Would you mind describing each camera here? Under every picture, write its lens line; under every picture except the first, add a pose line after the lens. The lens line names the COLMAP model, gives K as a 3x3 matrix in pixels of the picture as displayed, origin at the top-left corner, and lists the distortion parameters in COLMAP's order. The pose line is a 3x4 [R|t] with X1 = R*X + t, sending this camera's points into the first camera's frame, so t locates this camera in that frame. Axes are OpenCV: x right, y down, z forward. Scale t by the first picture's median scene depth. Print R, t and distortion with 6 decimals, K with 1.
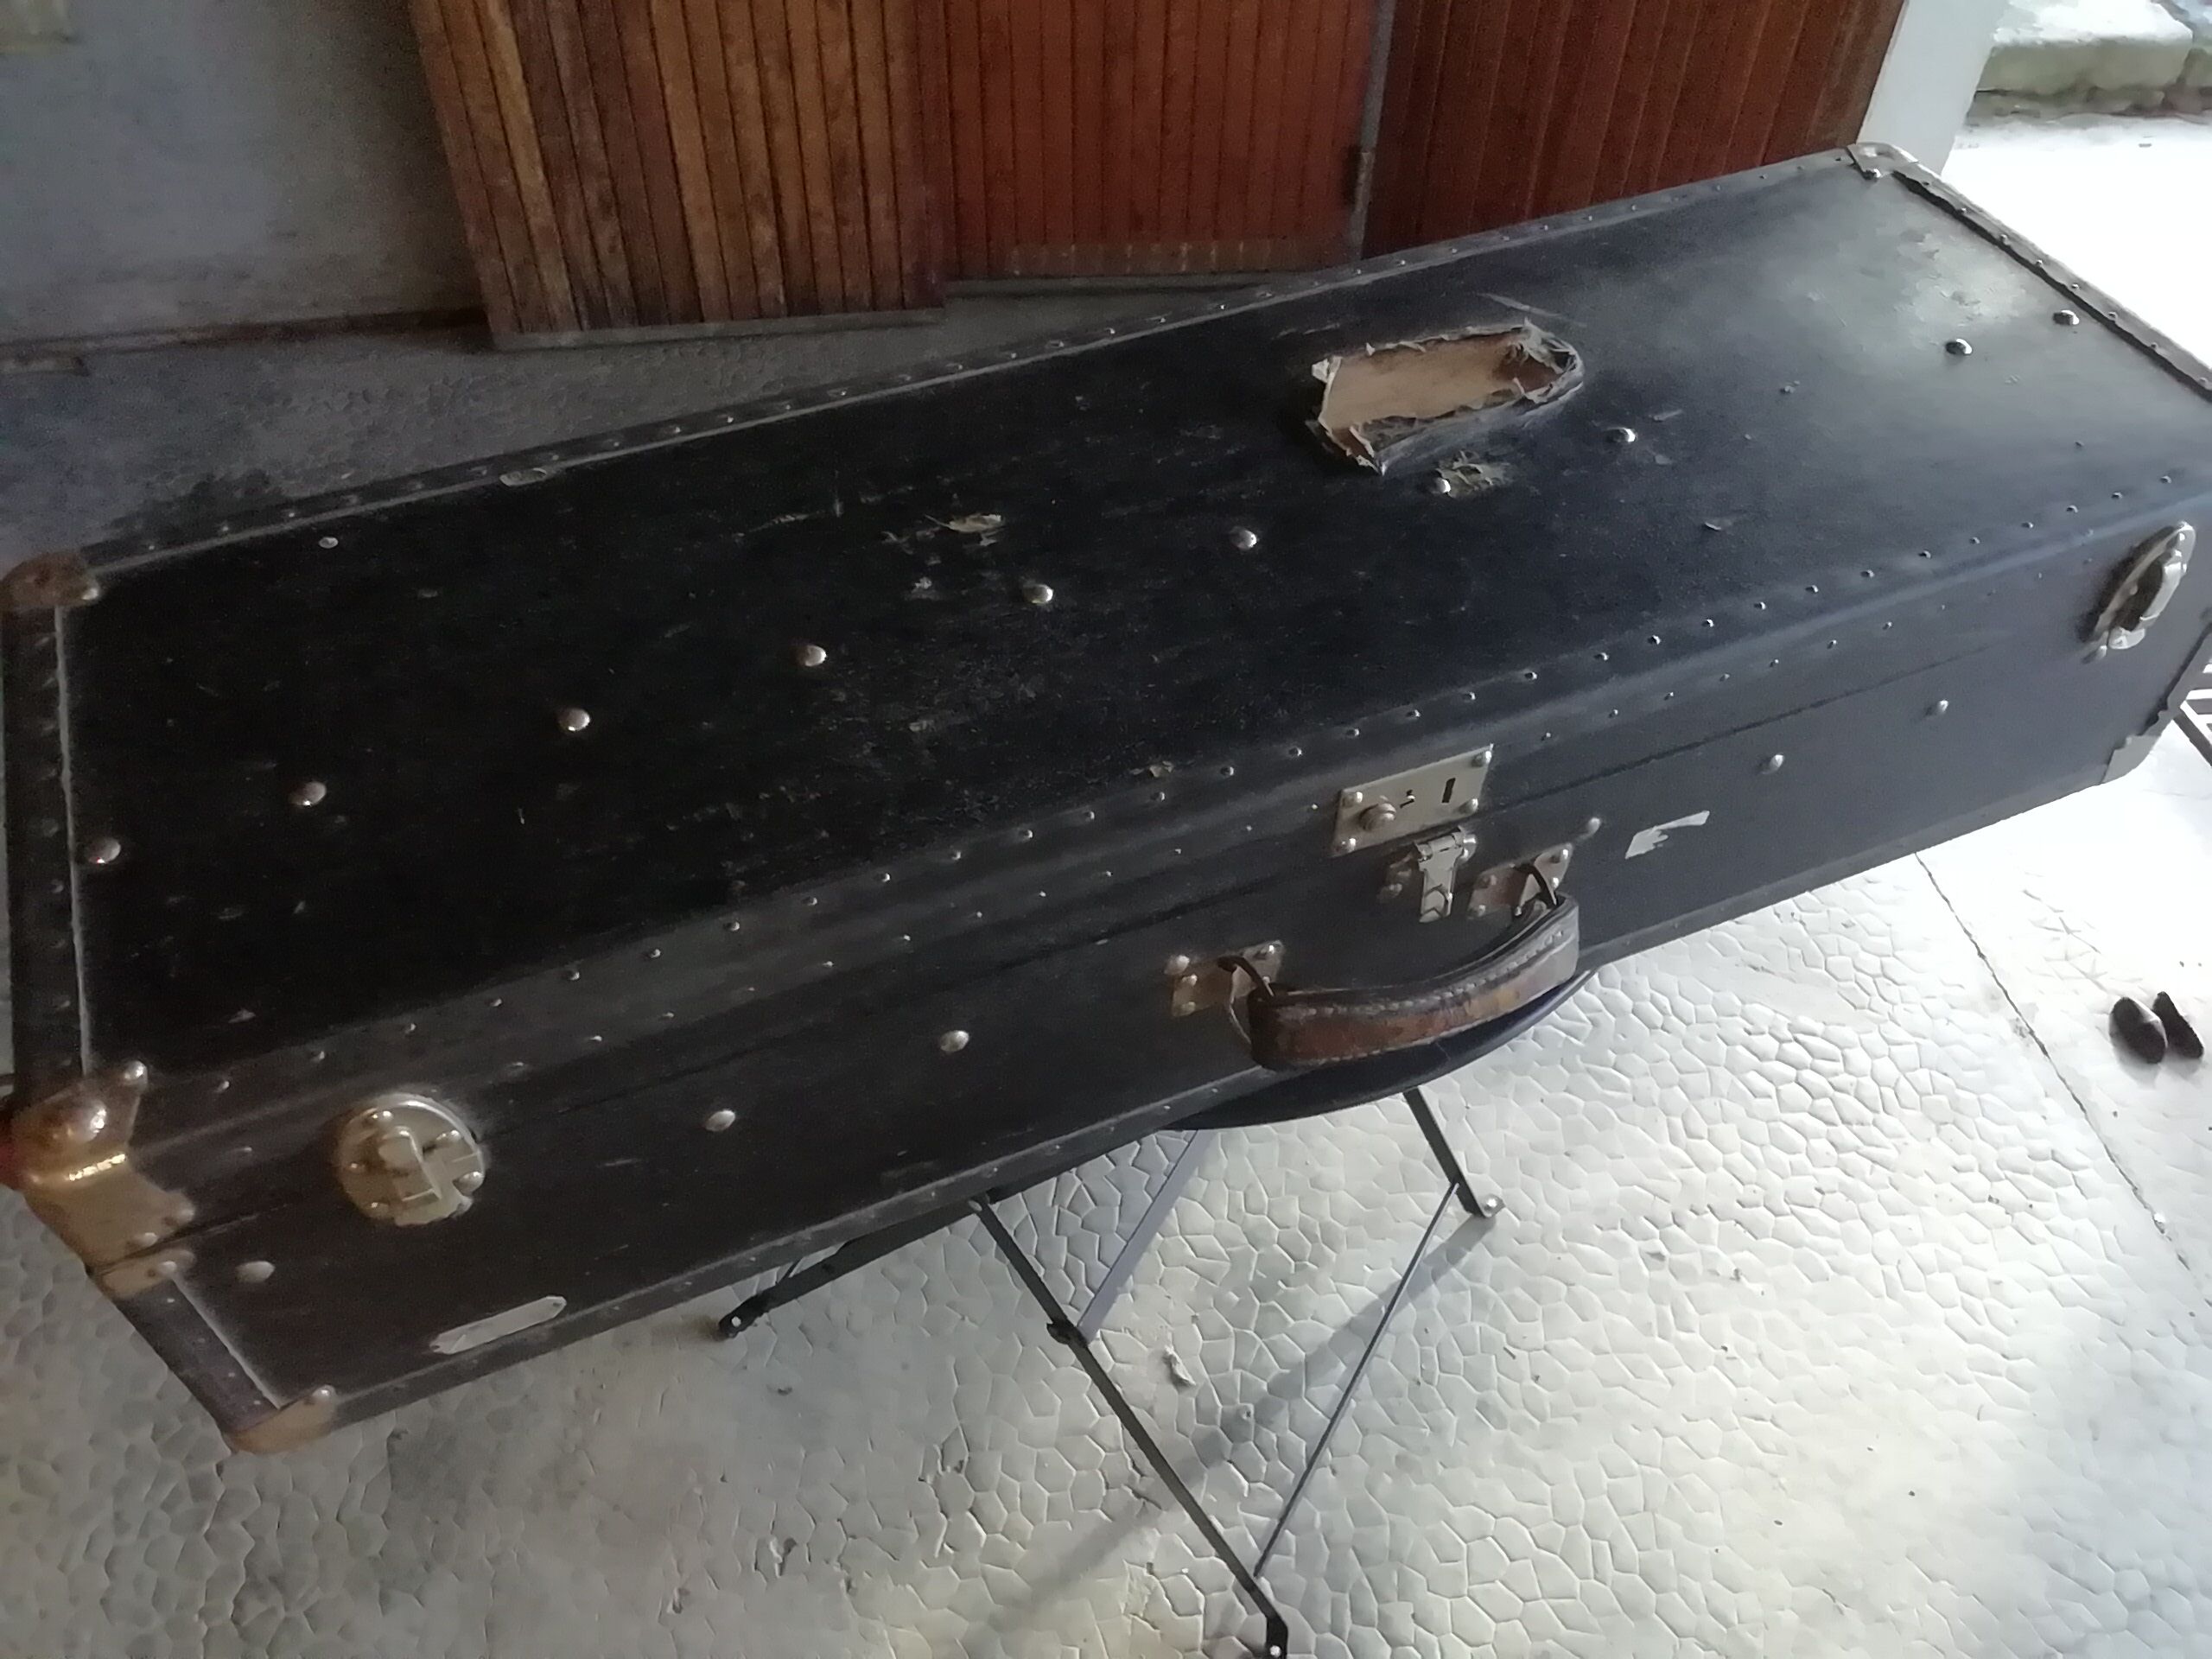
lens RADIAL K [[1740.4, 0, 1098.8], [0, 1740.4, 843.1], [0, 0, 1]] dist [0.111811, -0.167352]
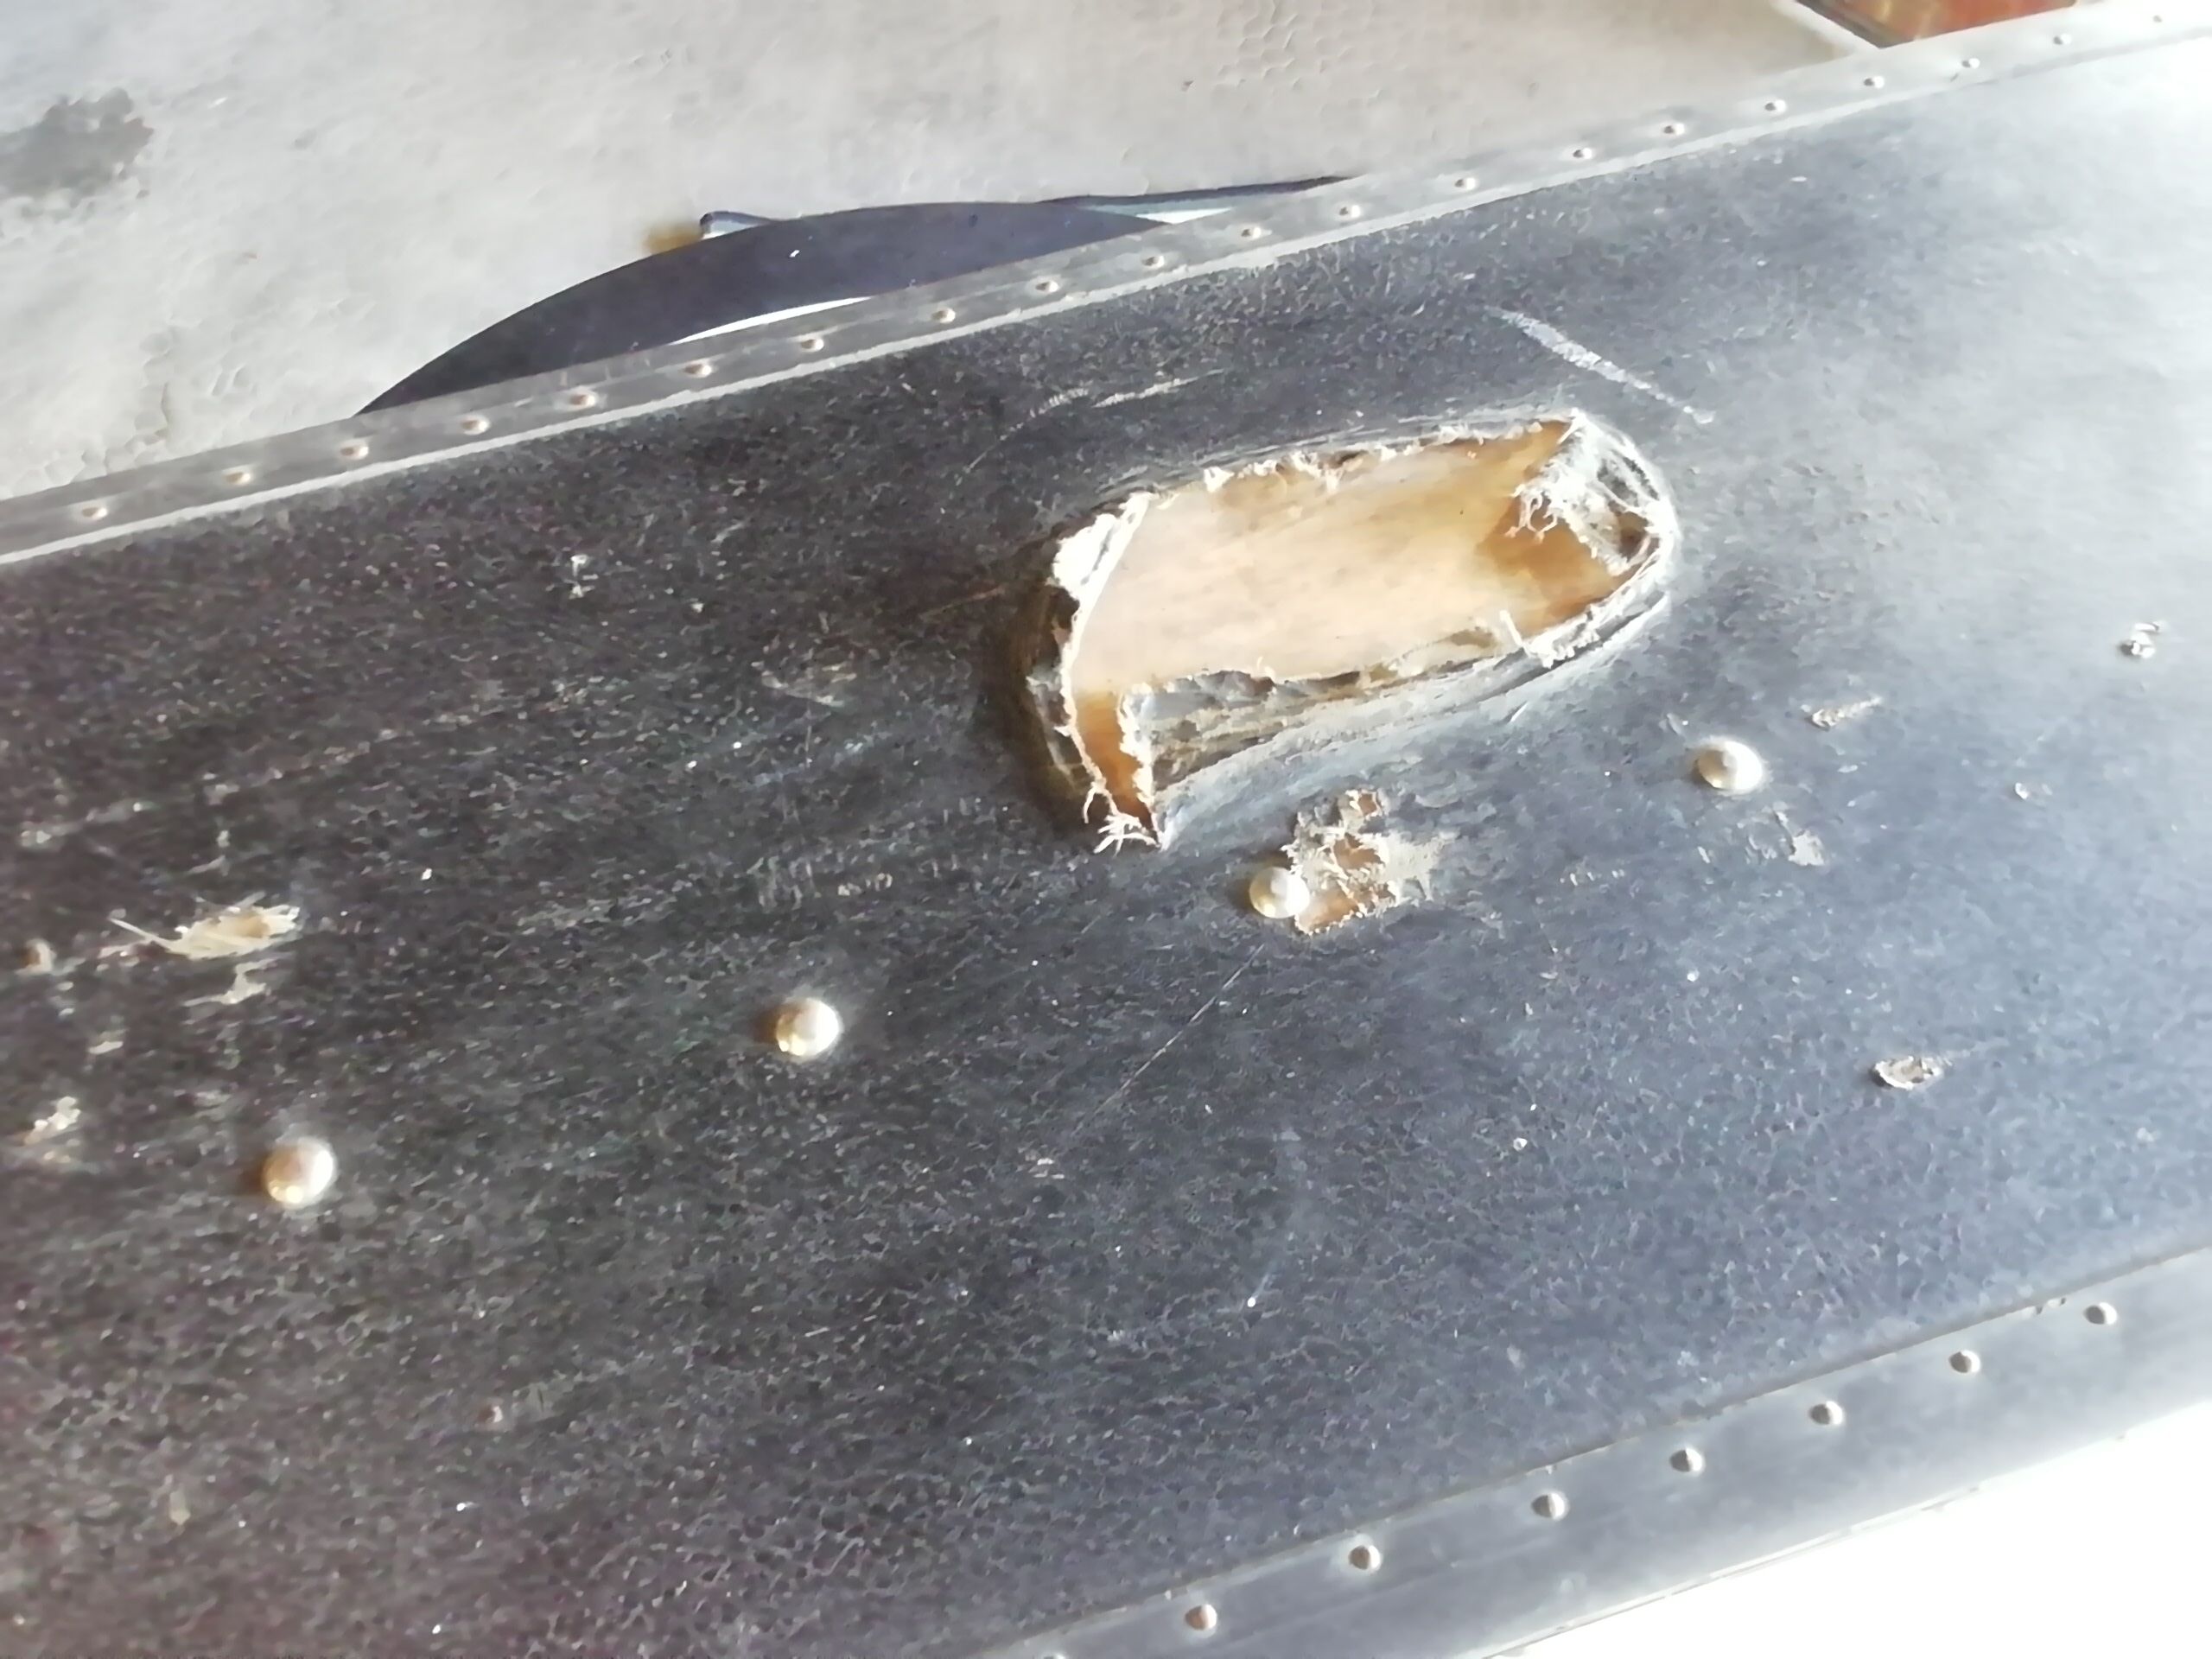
lens RADIAL K [[1740.4, 0, 1098.8], [0, 1740.4, 843.1], [0, 0, 1]] dist [0.111811, -0.167352]
pose [[0.992744, 0.085738, -0.084314, 0.186190], [-0.062141, 0.966067, 0.250705, -0.328622], [0.102948, -0.243647, 0.964385, 0.574842]]
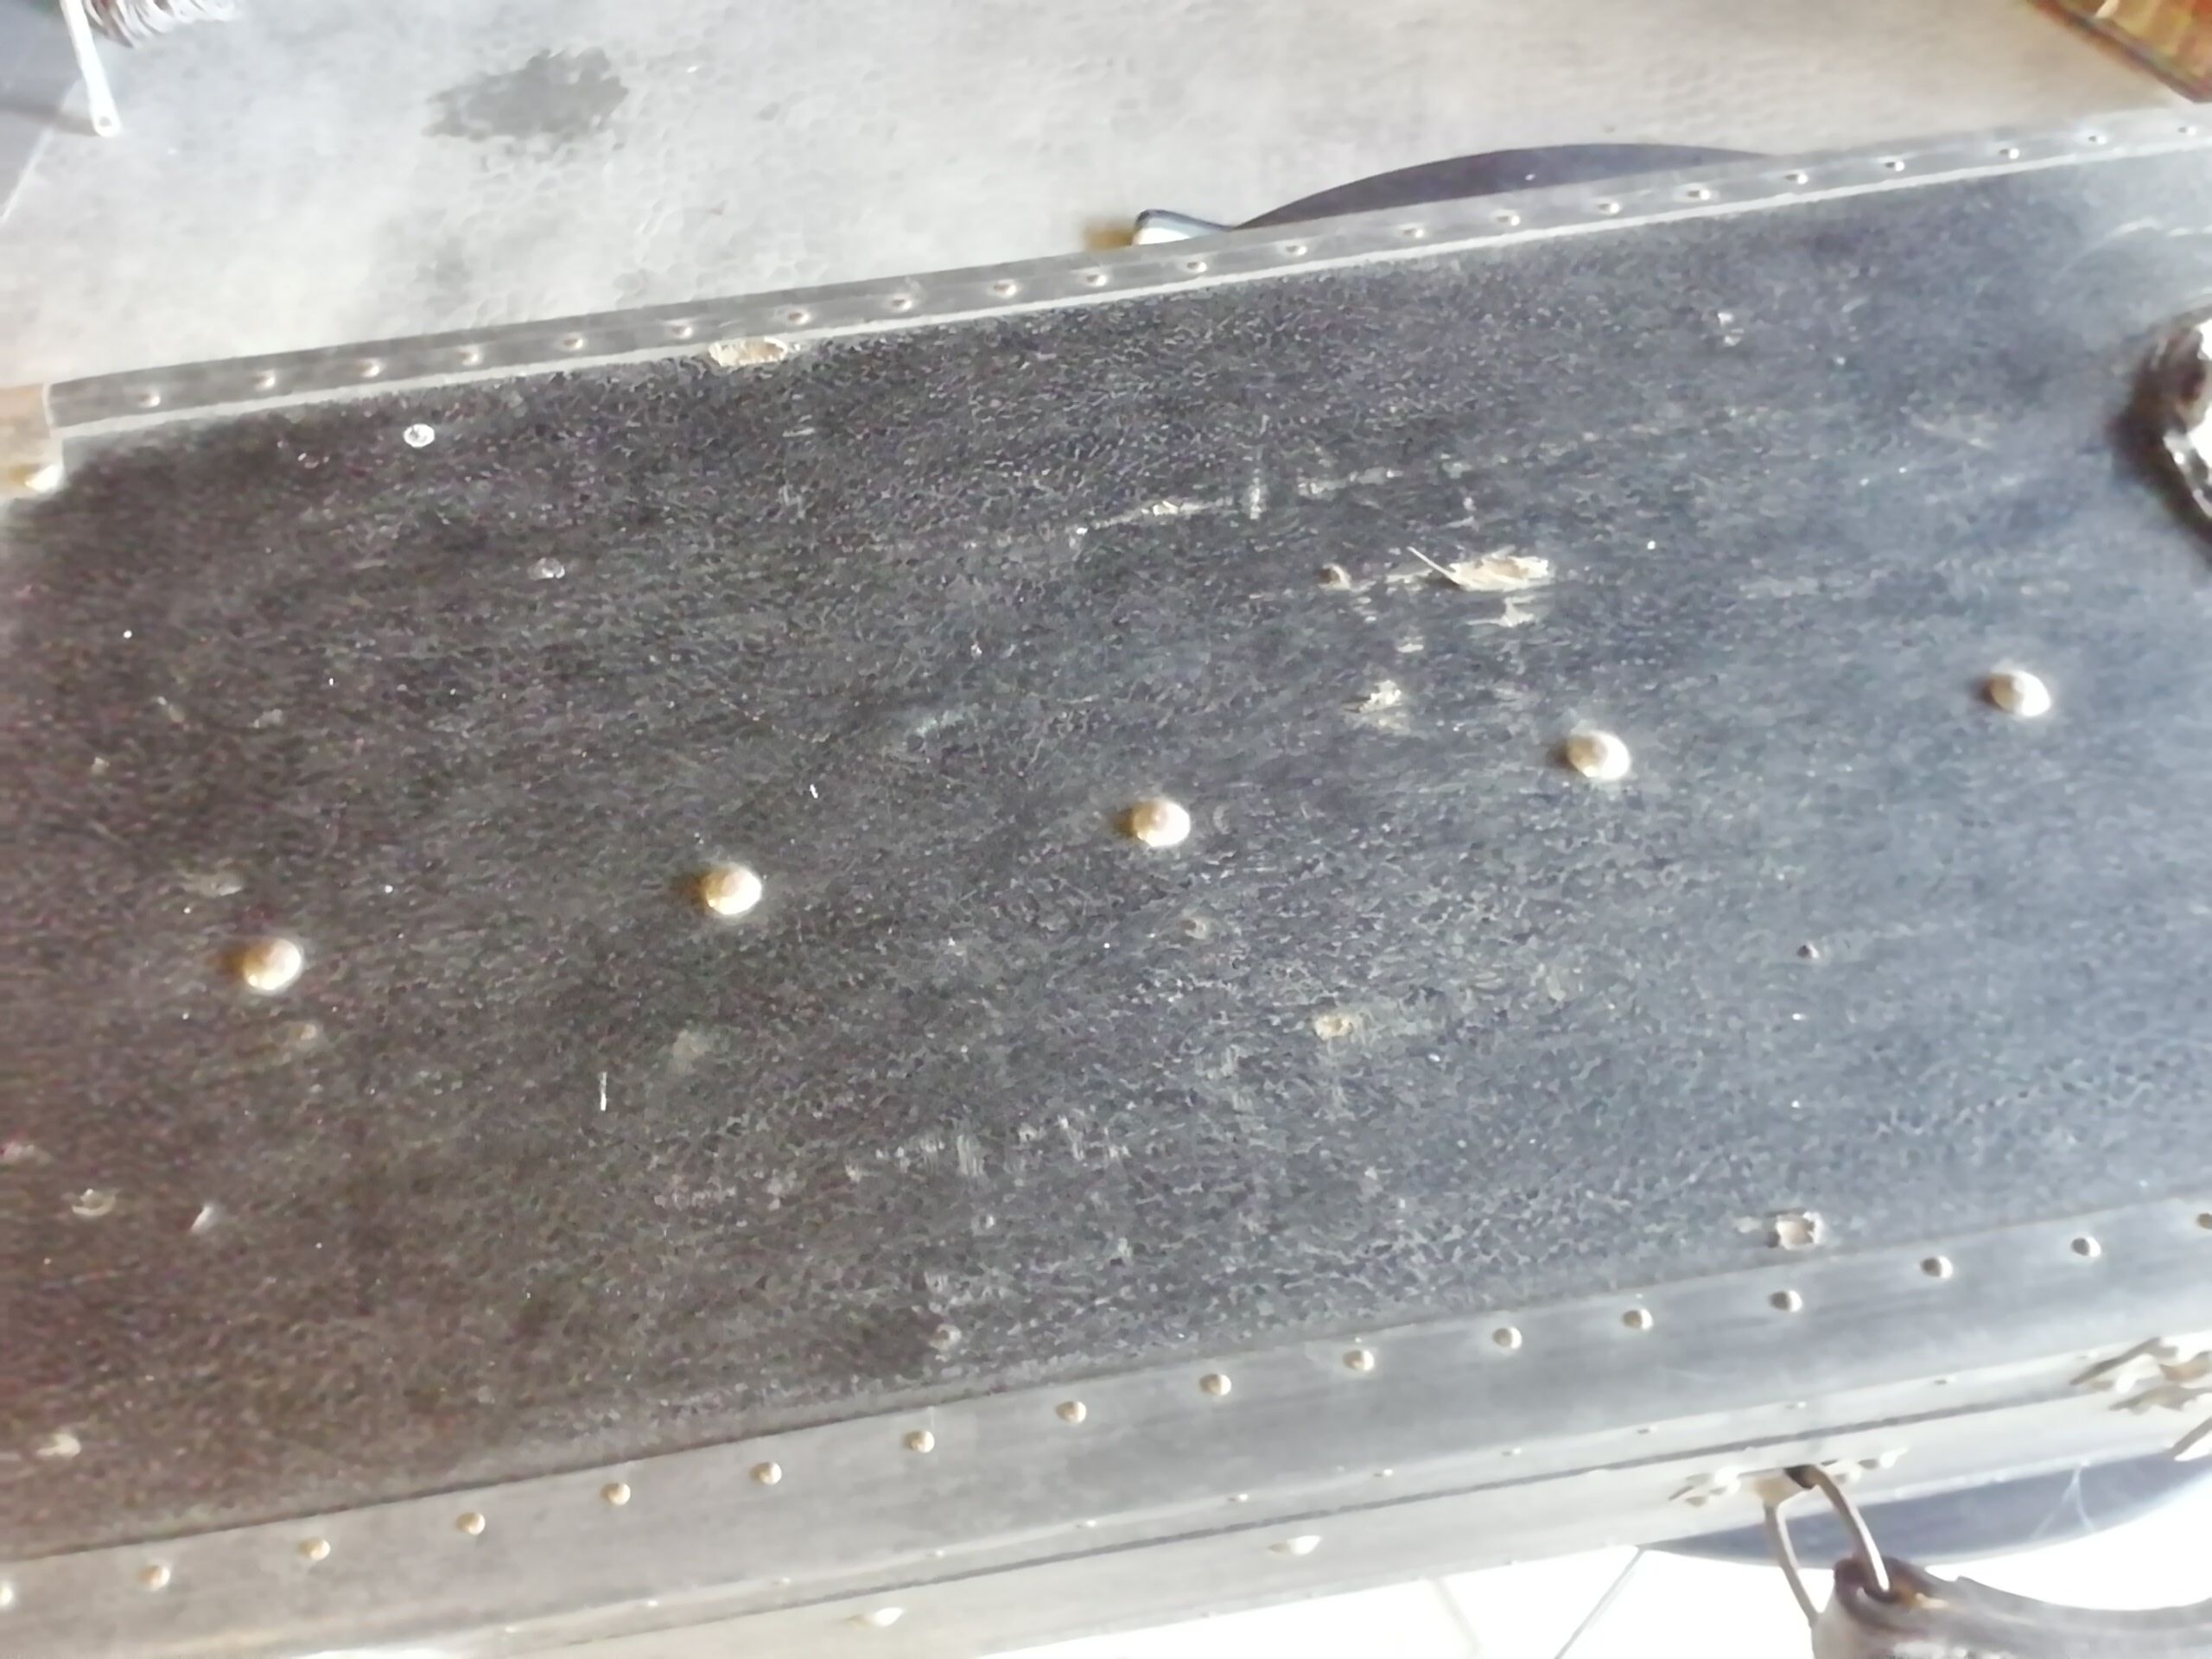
lens RADIAL K [[1740.4, 0, 1098.8], [0, 1740.4, 843.1], [0, 0, 1]] dist [0.111811, -0.167352]
pose [[0.968374, 0.195447, -0.155090, -0.088322], [-0.159087, 0.962520, 0.219652, -0.198525], [0.192207, -0.188033, 0.963172, 0.424940]]
